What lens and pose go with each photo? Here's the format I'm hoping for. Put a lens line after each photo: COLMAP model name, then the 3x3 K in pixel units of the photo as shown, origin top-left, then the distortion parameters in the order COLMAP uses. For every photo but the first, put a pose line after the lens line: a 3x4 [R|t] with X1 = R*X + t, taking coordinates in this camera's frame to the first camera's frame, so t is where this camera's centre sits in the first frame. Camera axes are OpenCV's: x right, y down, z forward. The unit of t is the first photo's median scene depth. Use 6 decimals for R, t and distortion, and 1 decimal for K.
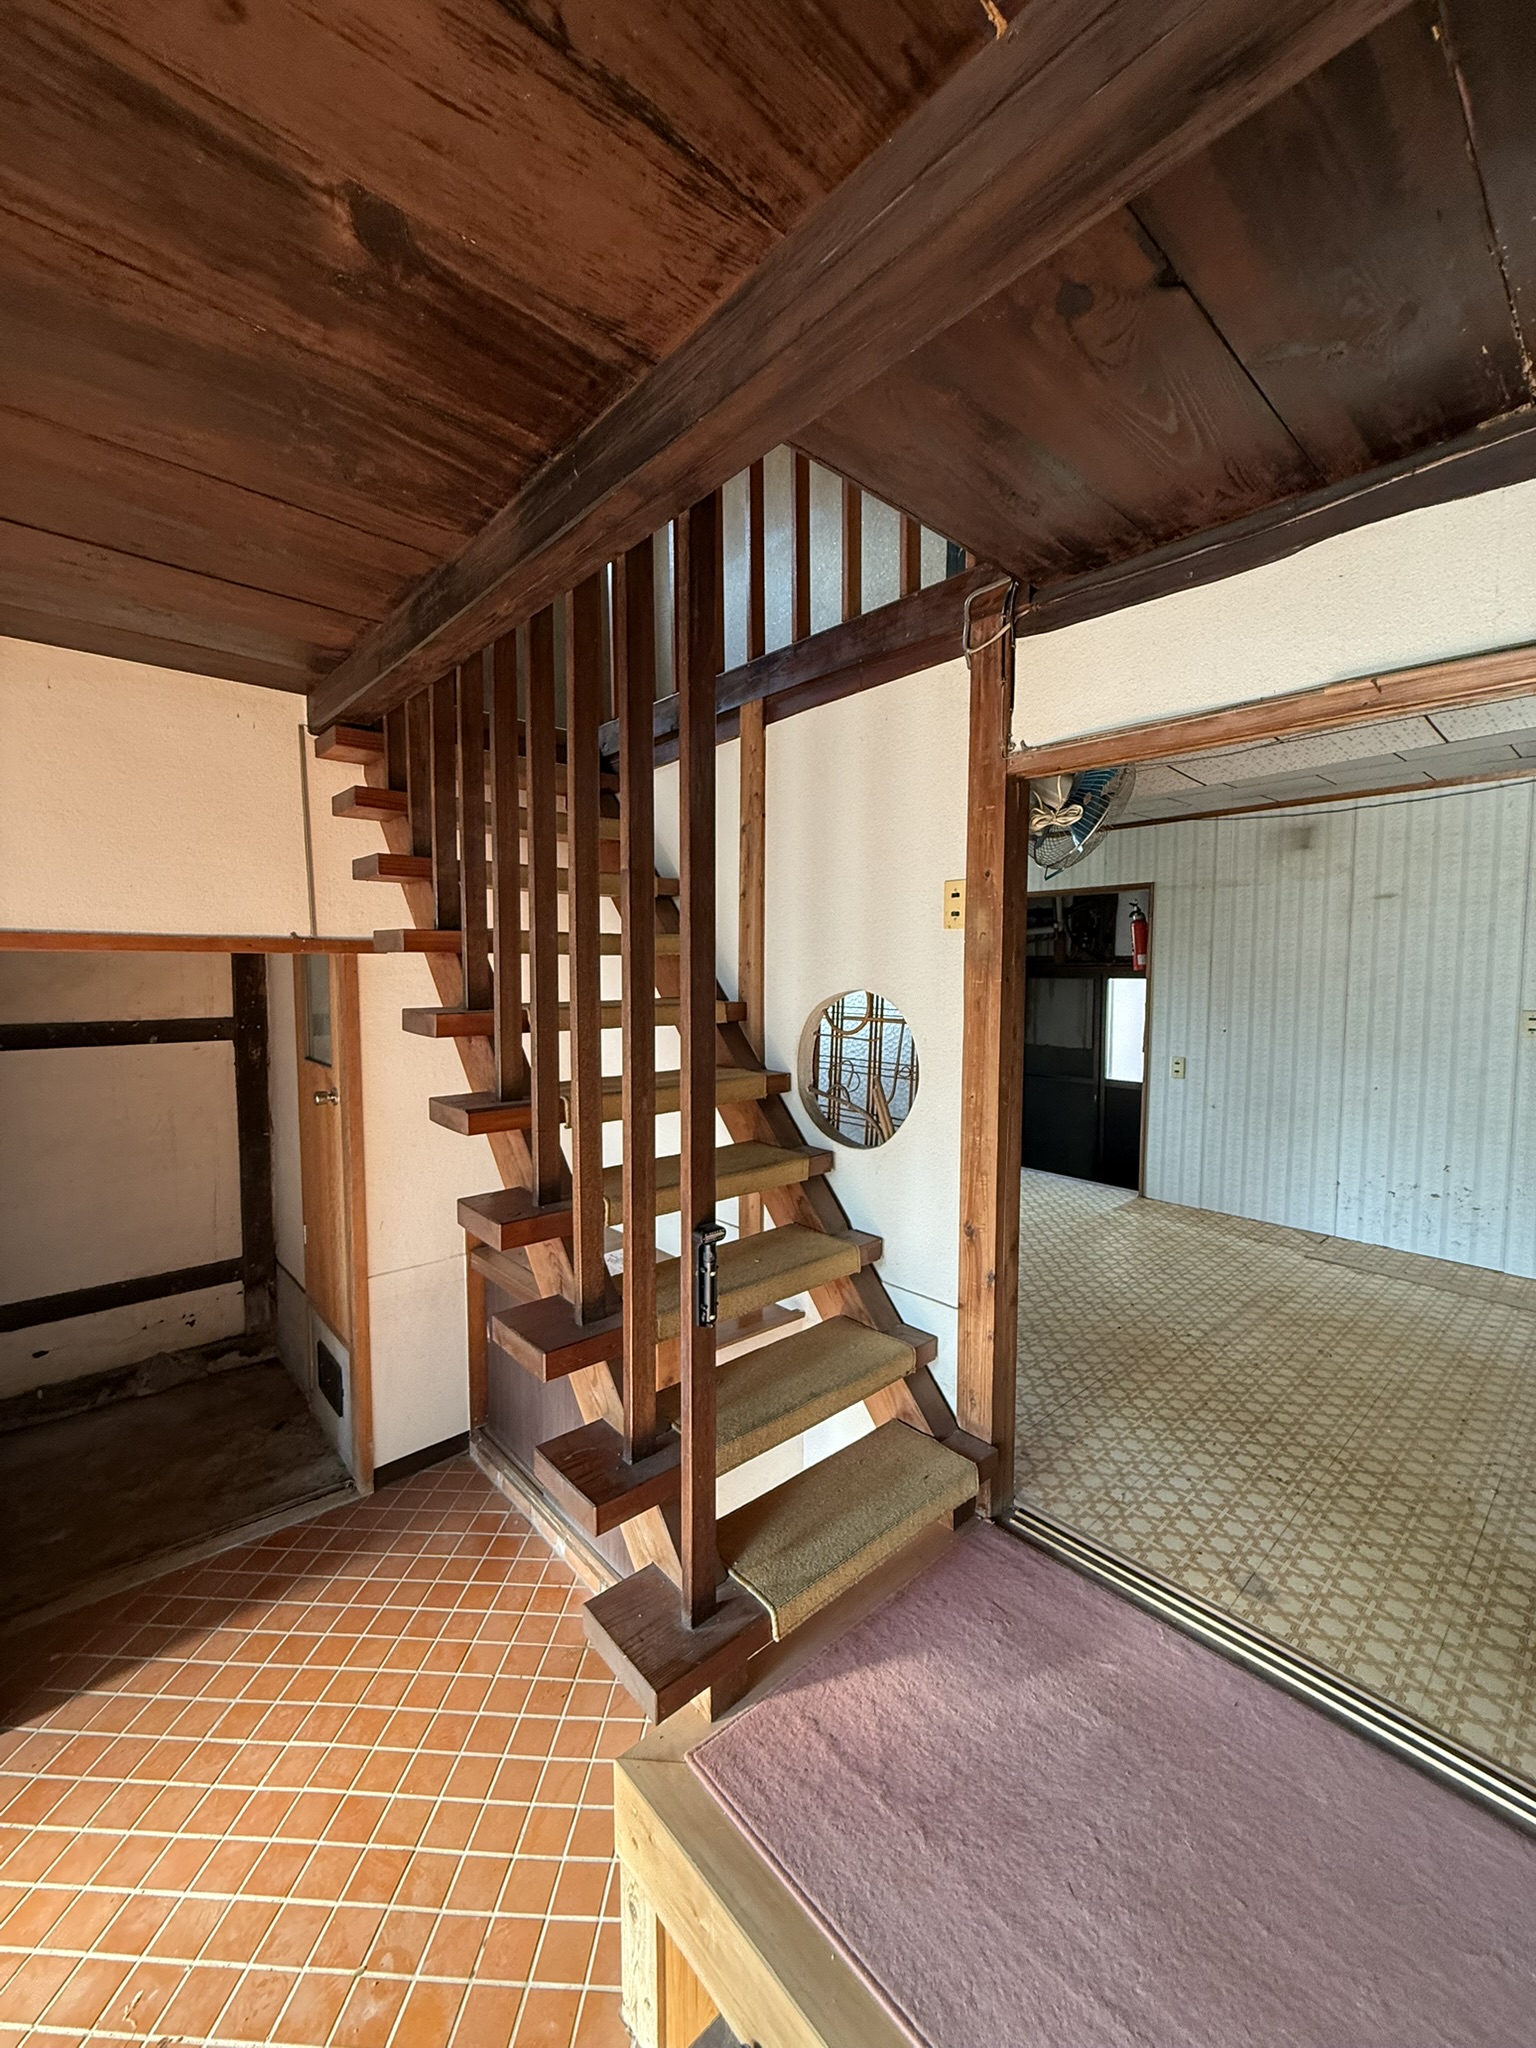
lens RADIAL K [[813.9, 0, 768.5], [0, 813.9, 1018.0], [0, 0, 1]] dist [0.000517, 0.000291]
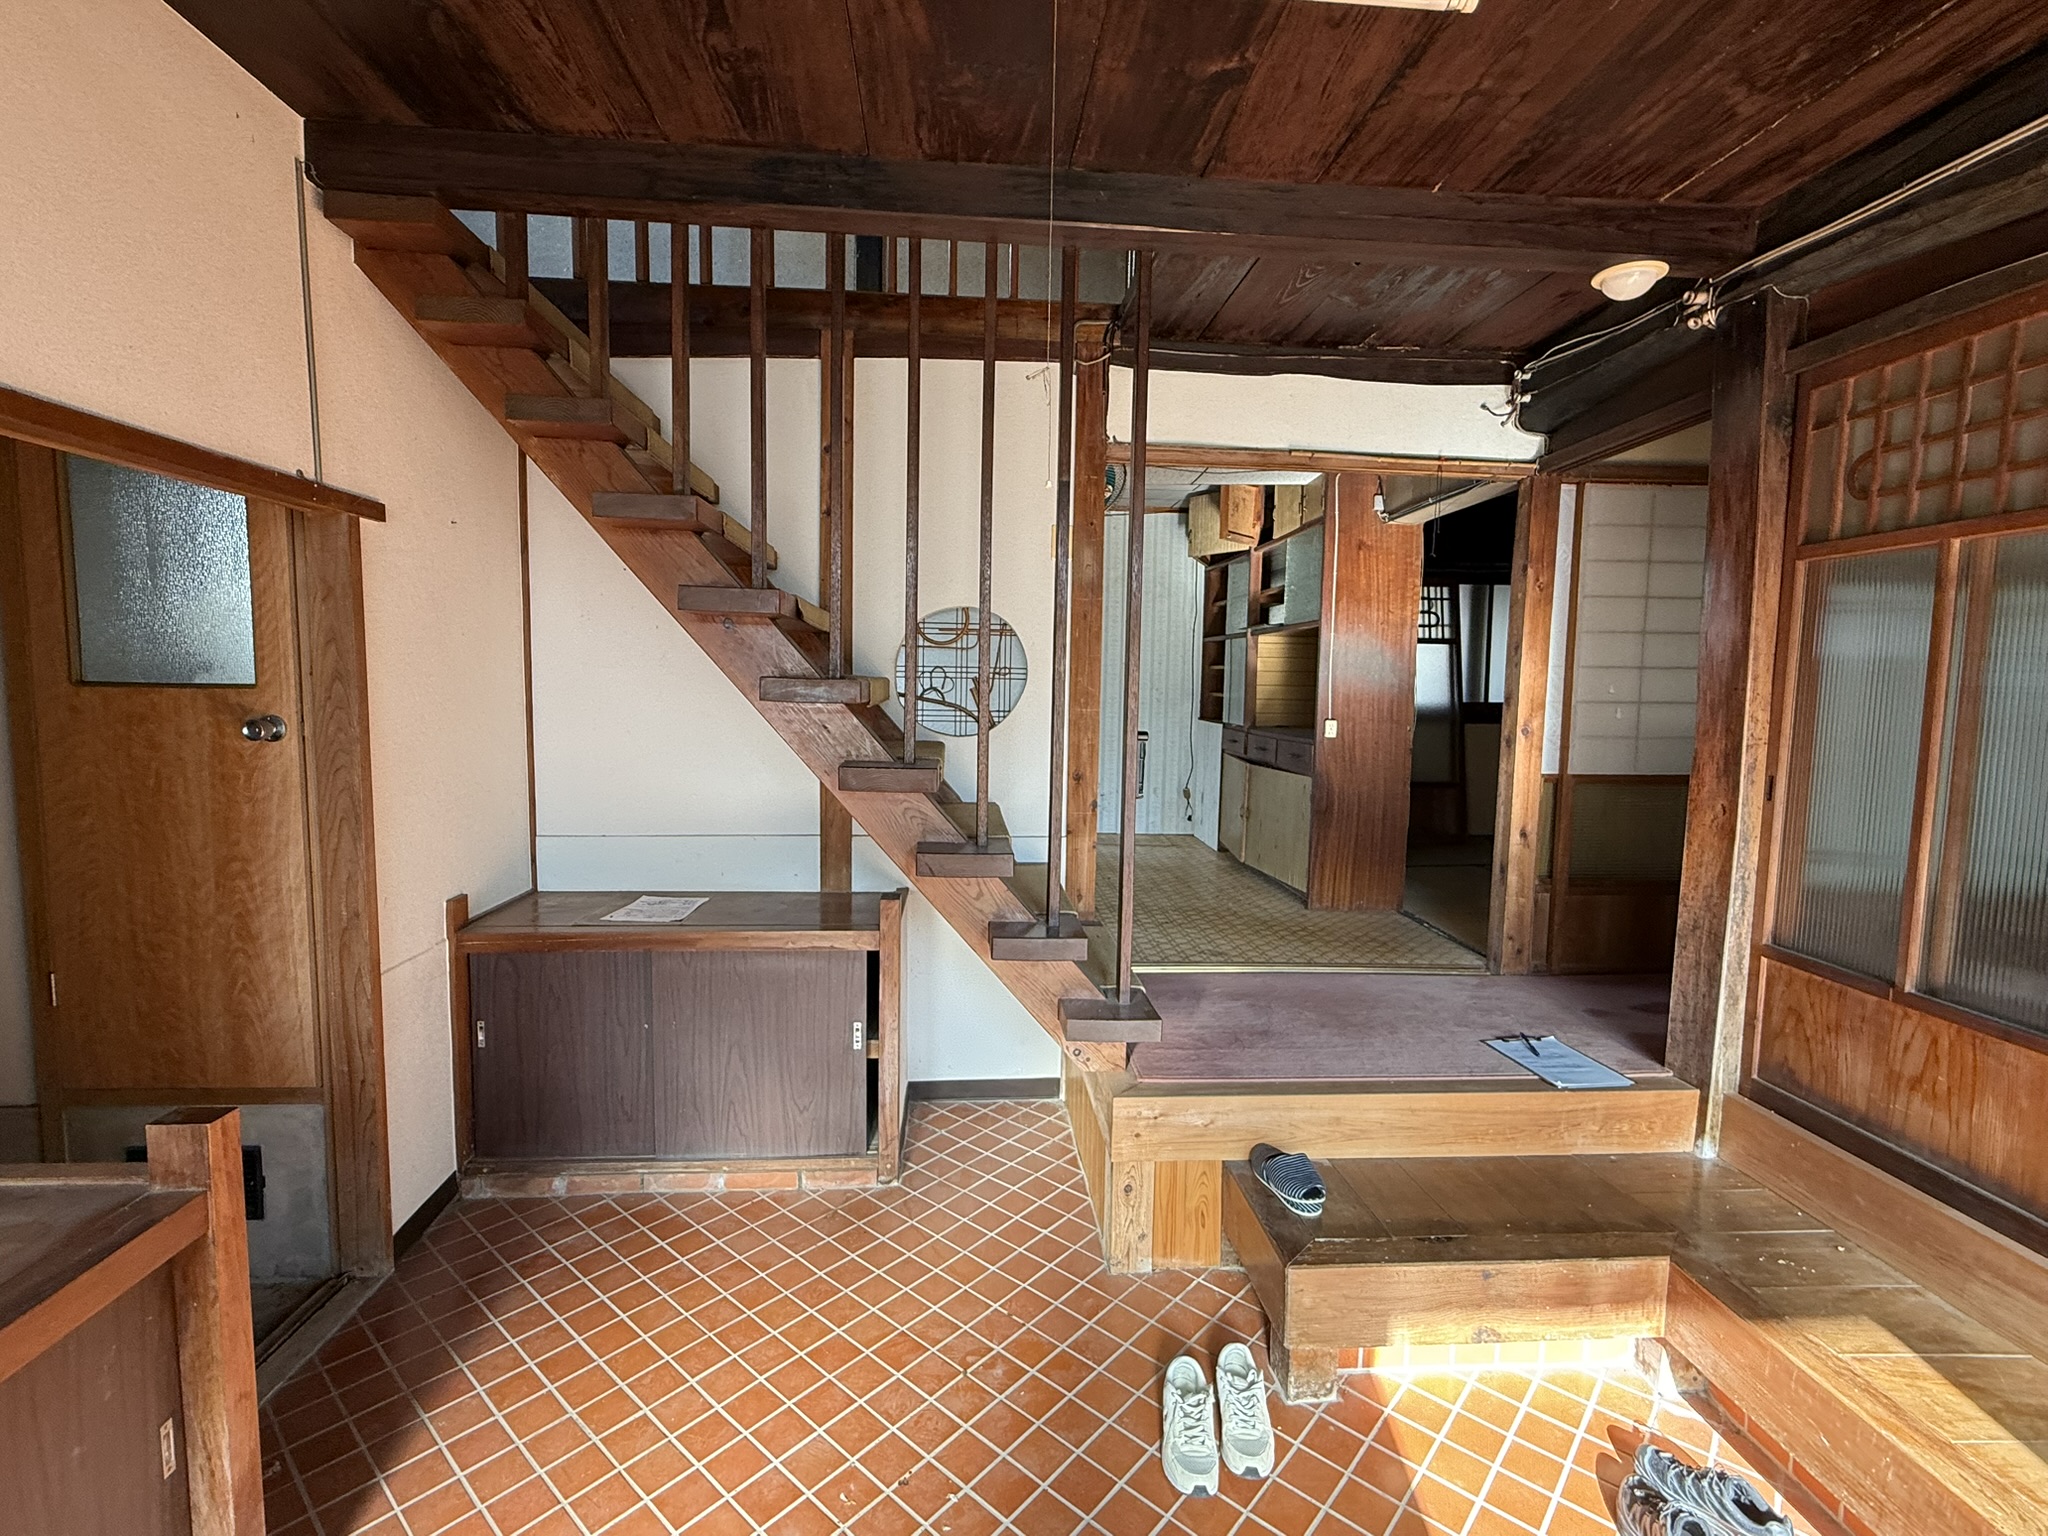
lens RADIAL K [[947.2, 0, 1014.8], [0, 947.2, 763.4], [0, 0, 1]] dist [0.000183, -0.000355]
pose [[0.619815, -0.057491, 0.782639, -1.436528], [0.033196, 0.998341, 0.047046, 0.204121], [-0.784045, -0.003180, 0.620696, 0.079273]]
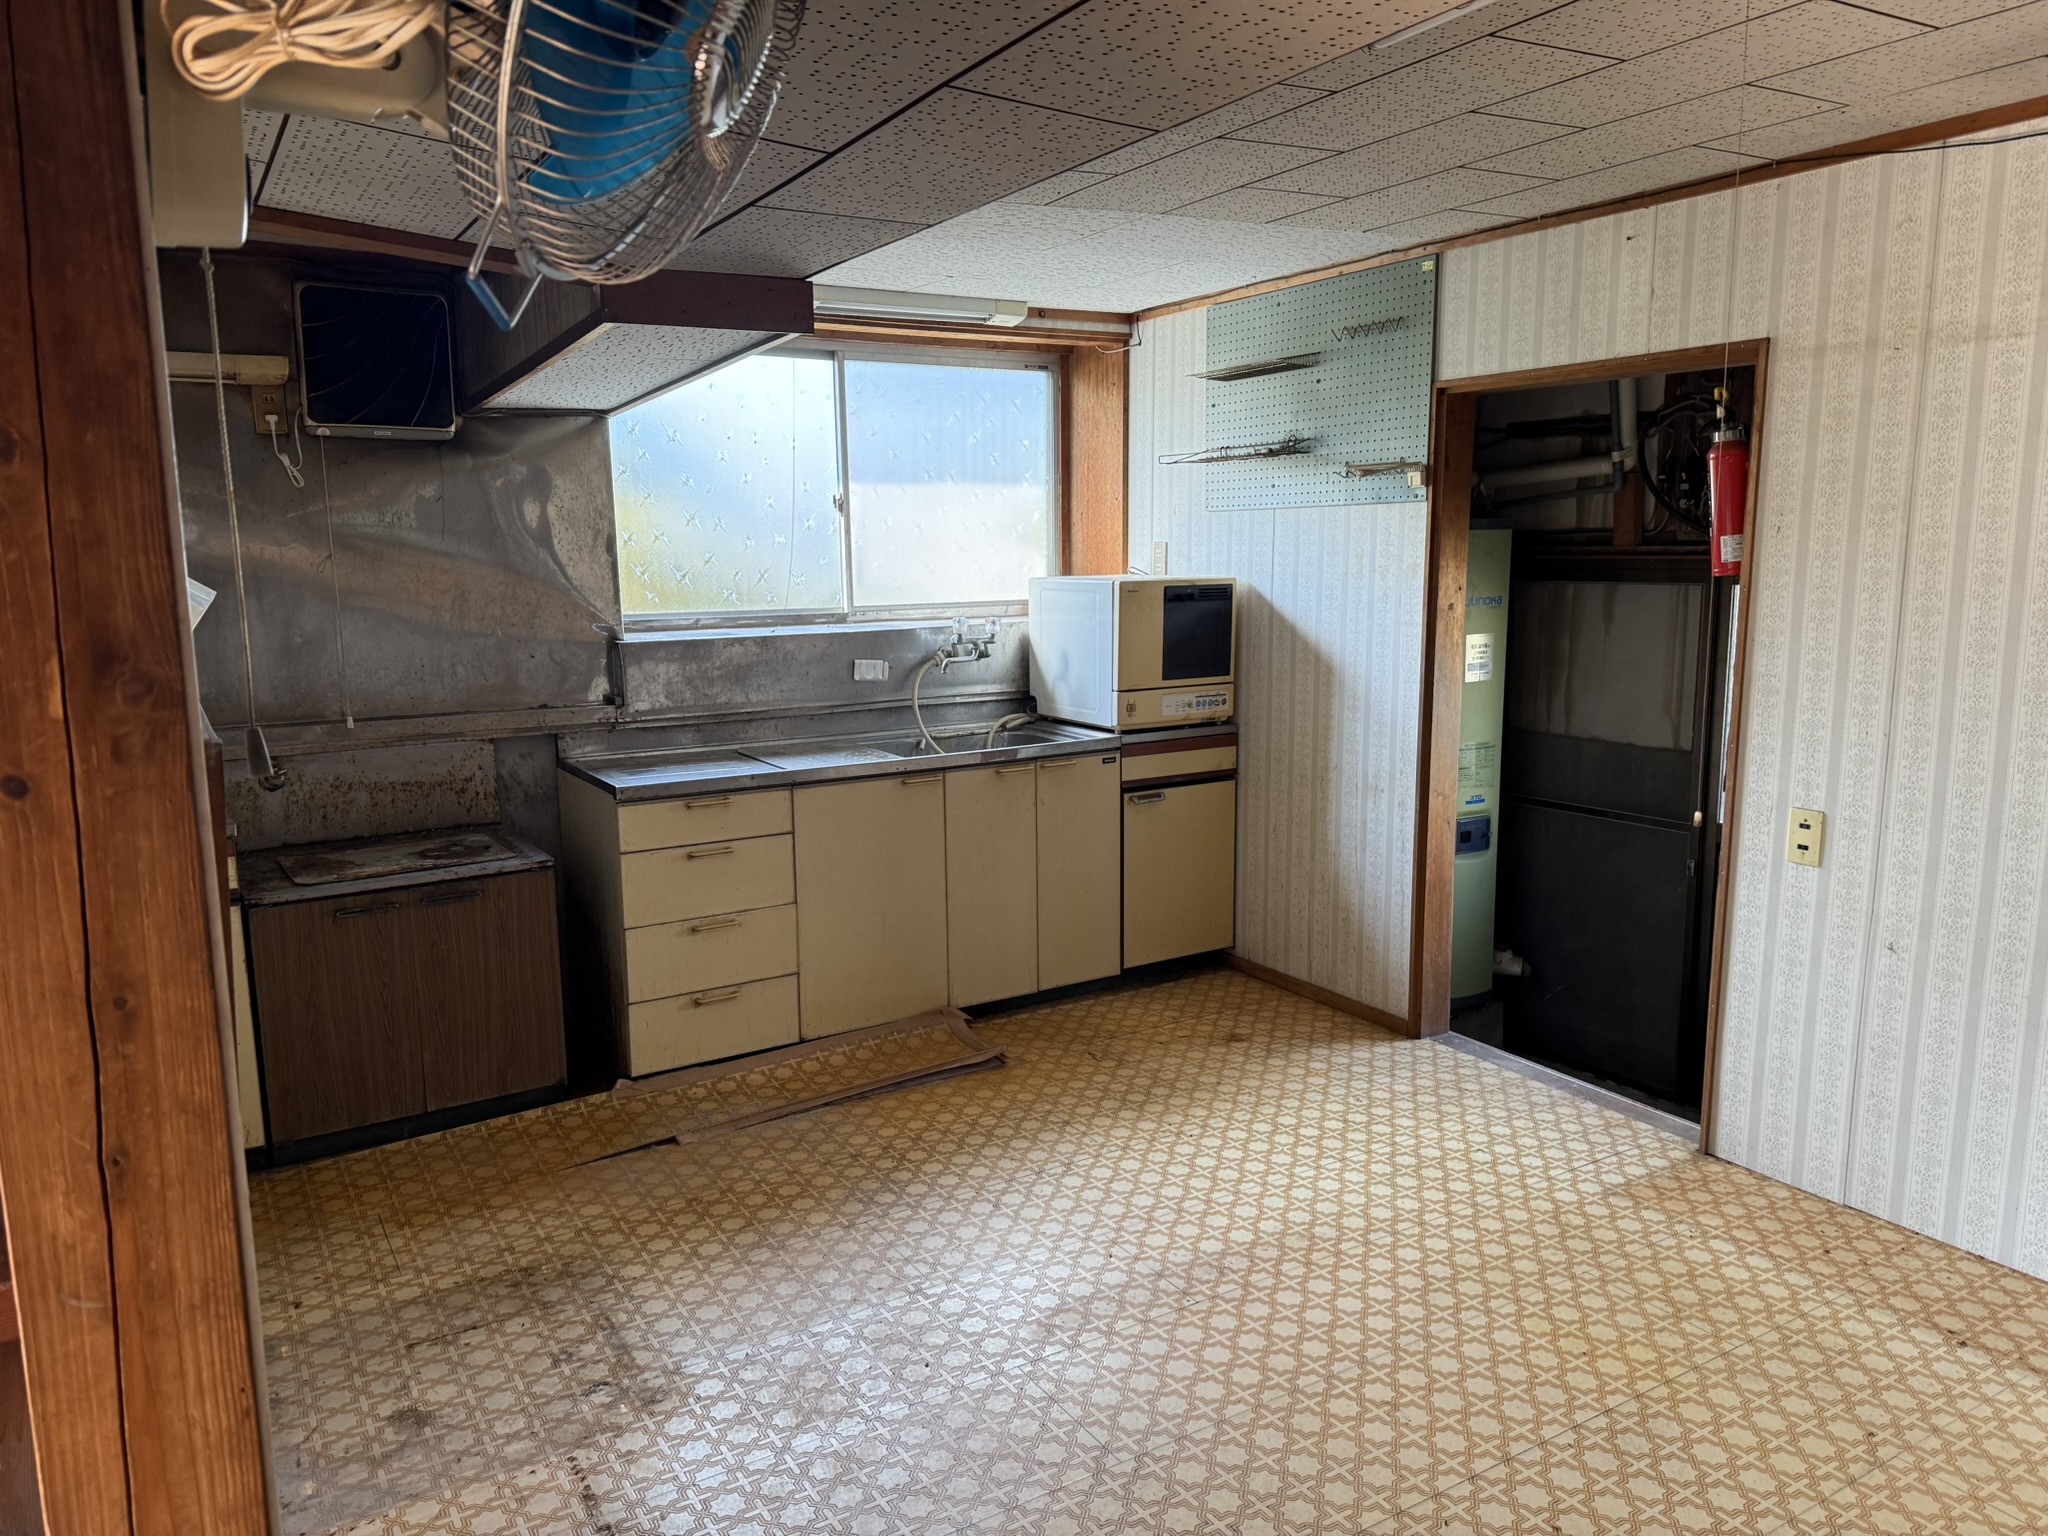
lens RADIAL K [[1430.6, 0, 1021.1], [0, 1430.6, 769.5], [0, 0, 1]] dist [0.037654, -0.051372]
pose [[0.982427, 0.015941, -0.185963, 0.272339], [0.002647, 0.995056, 0.099282, -0.038456], [0.186626, -0.098029, 0.977528, 0.284668]]
